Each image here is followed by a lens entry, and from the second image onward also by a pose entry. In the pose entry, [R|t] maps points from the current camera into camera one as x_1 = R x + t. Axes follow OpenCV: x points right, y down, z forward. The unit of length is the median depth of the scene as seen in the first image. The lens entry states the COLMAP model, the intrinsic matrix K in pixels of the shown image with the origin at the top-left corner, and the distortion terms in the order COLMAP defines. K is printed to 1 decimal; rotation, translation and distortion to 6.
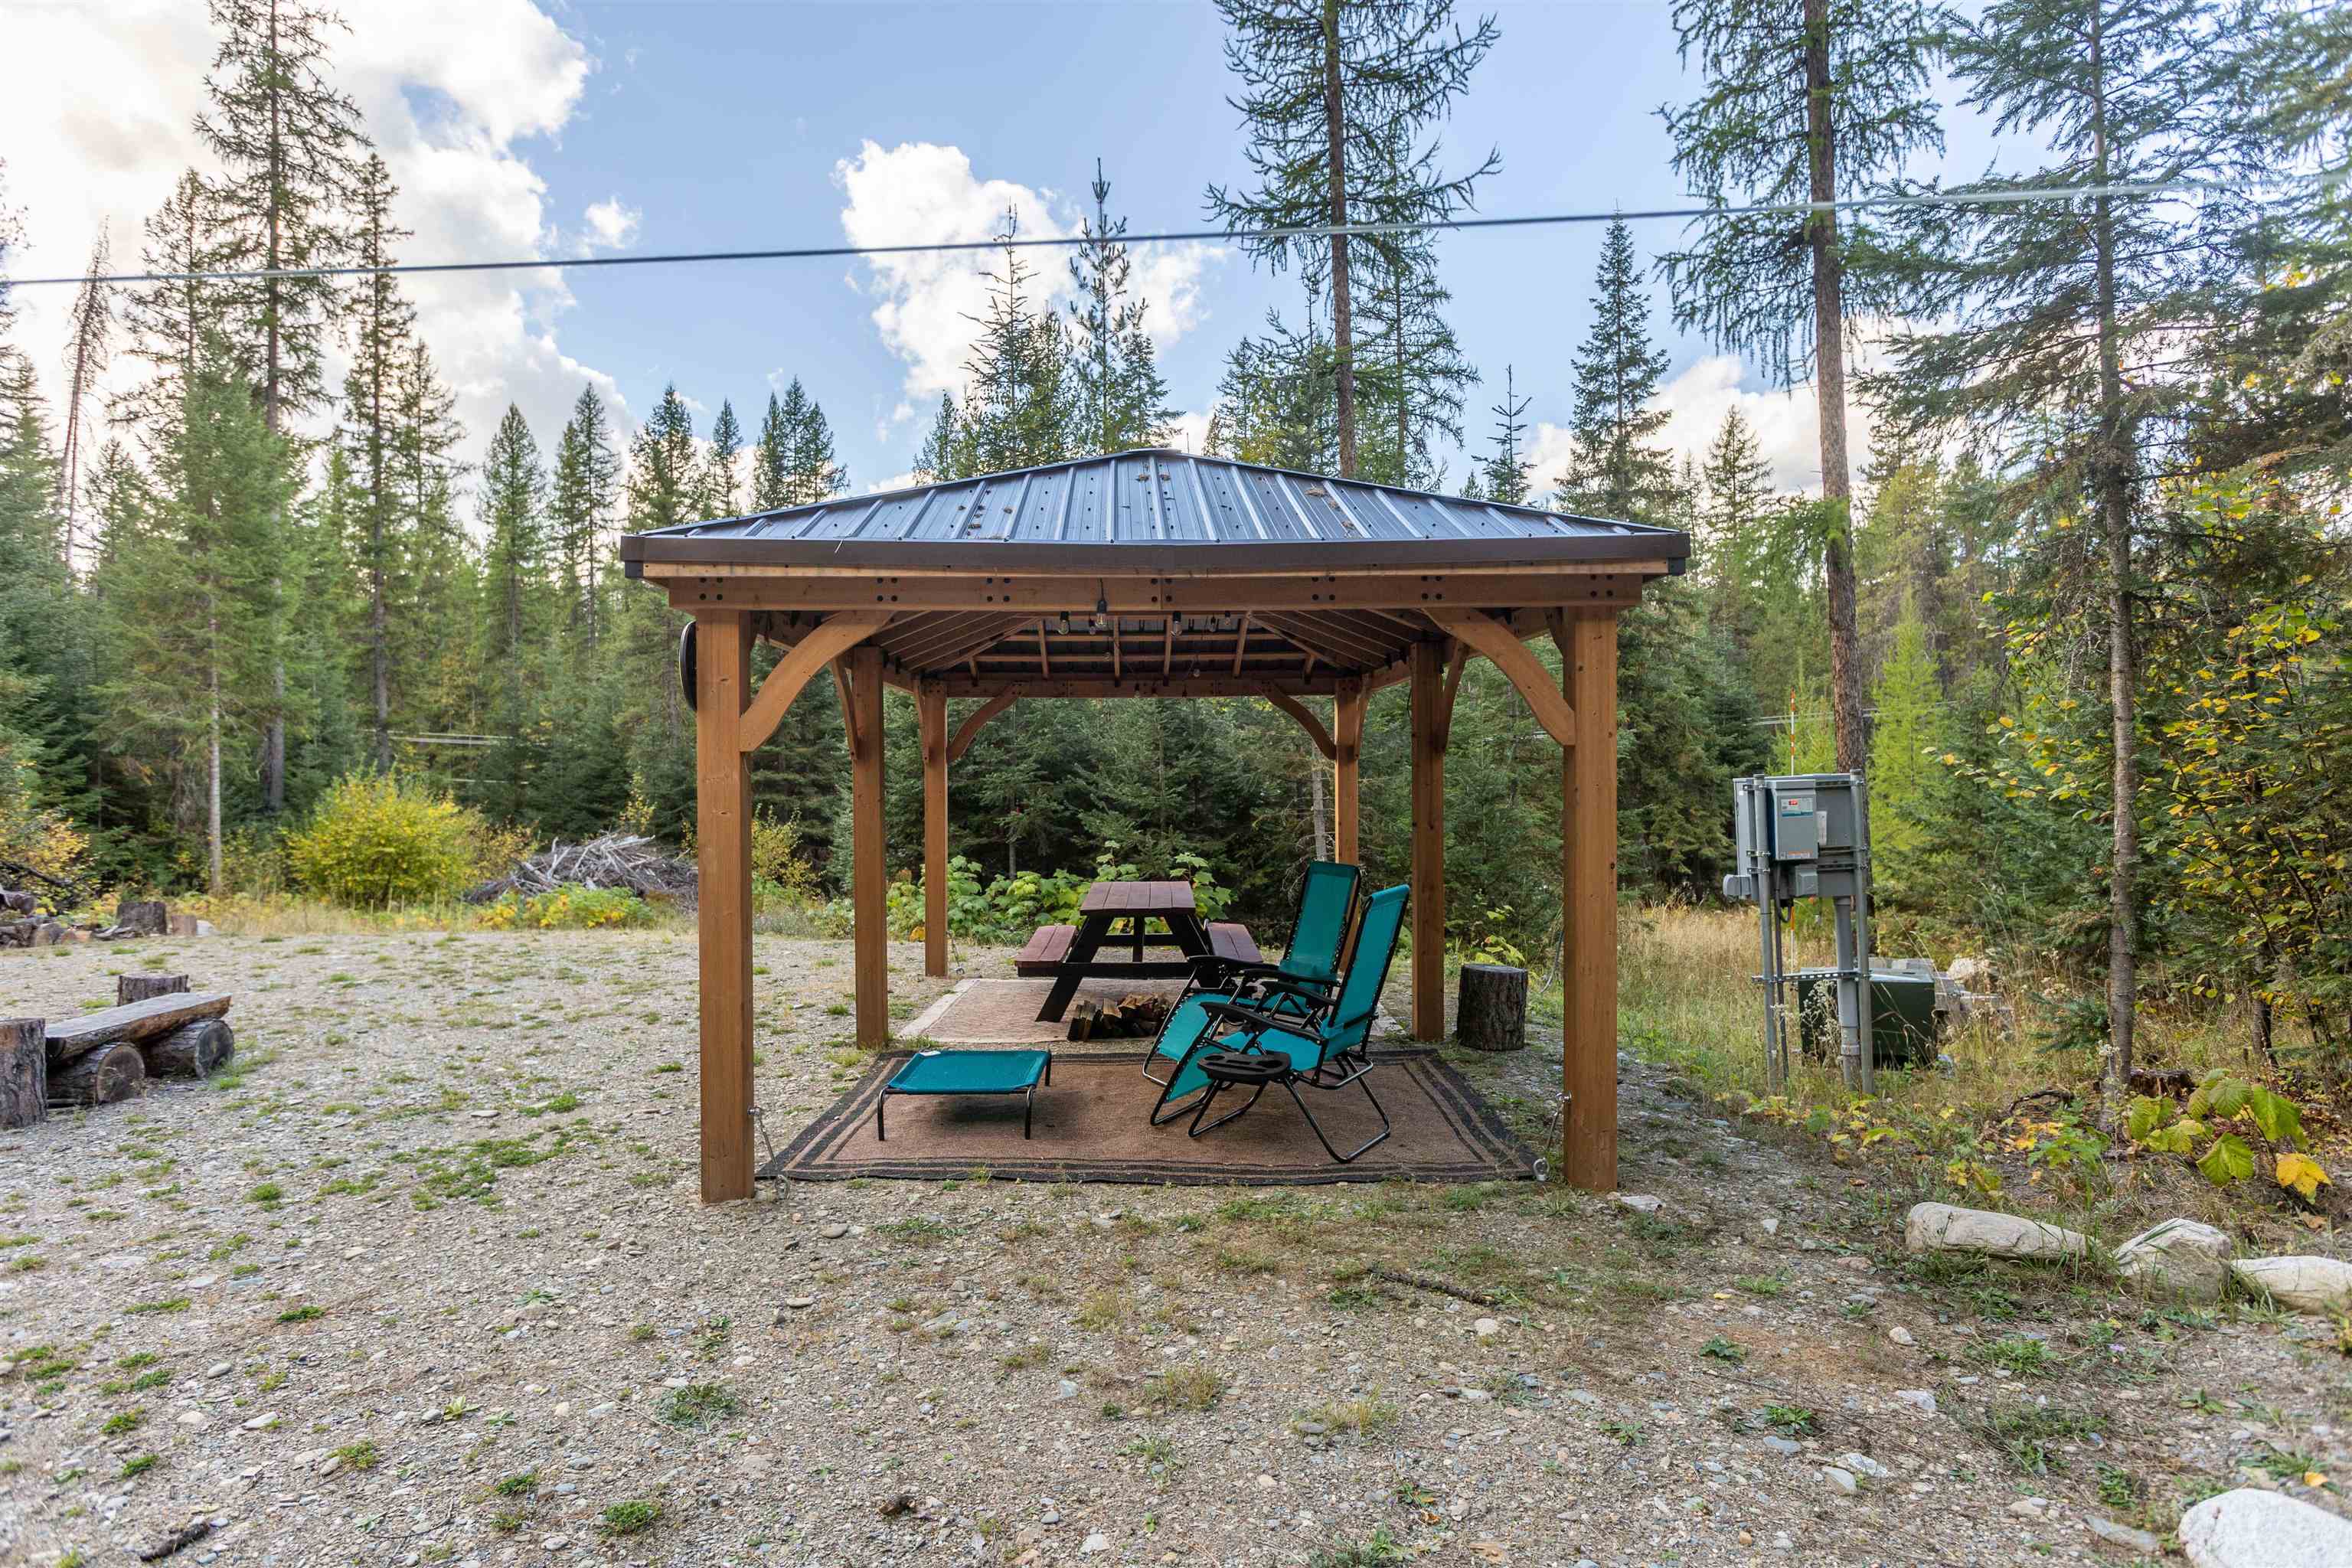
lens RADIAL K [[1386.6, 0, 1176.0], [0, 1386.6, 784.0], [0, 0, 1]] dist [-0.000104, 0.000898]
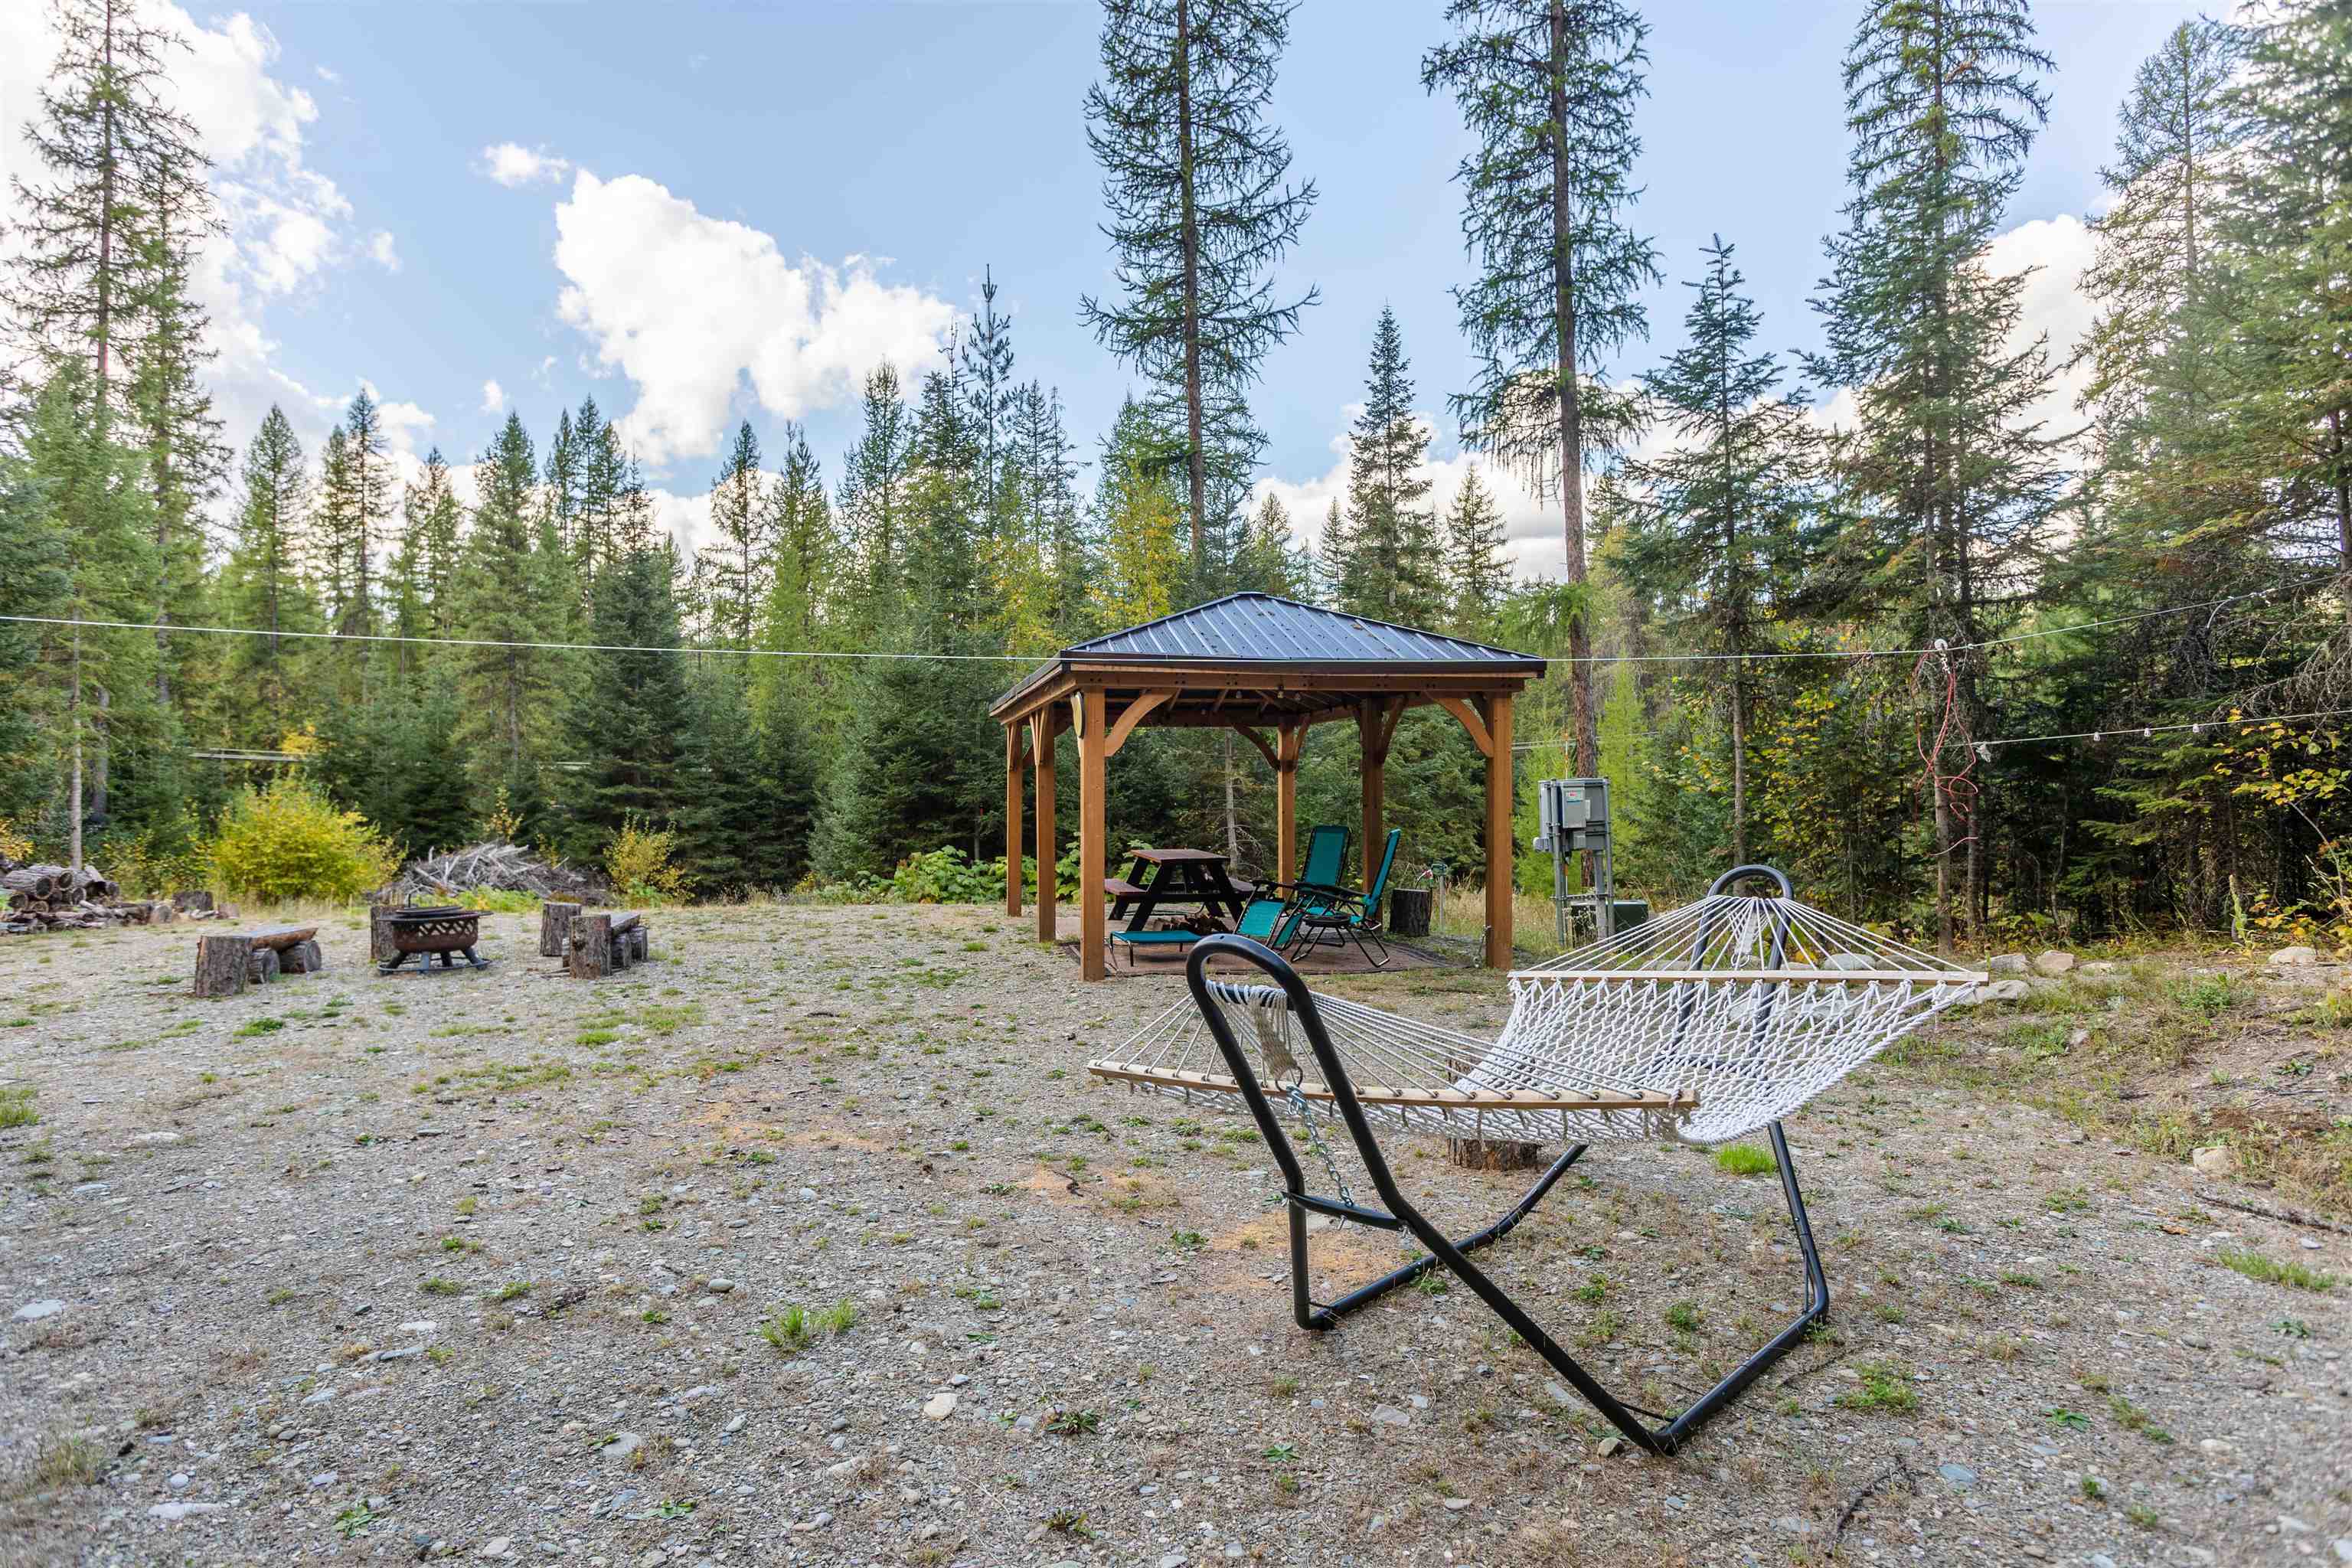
lens RADIAL K [[1429.9, 0, 1176.0], [0, 1429.9, 784.0], [0, 0, 1]] dist [-0.006558, -0.001161]
pose [[0.982456, 0.005181, 0.186423, -0.104544], [-0.002047, 0.999853, -0.017002, 0.009007], [-0.186484, 0.016322, 0.982322, -0.183959]]
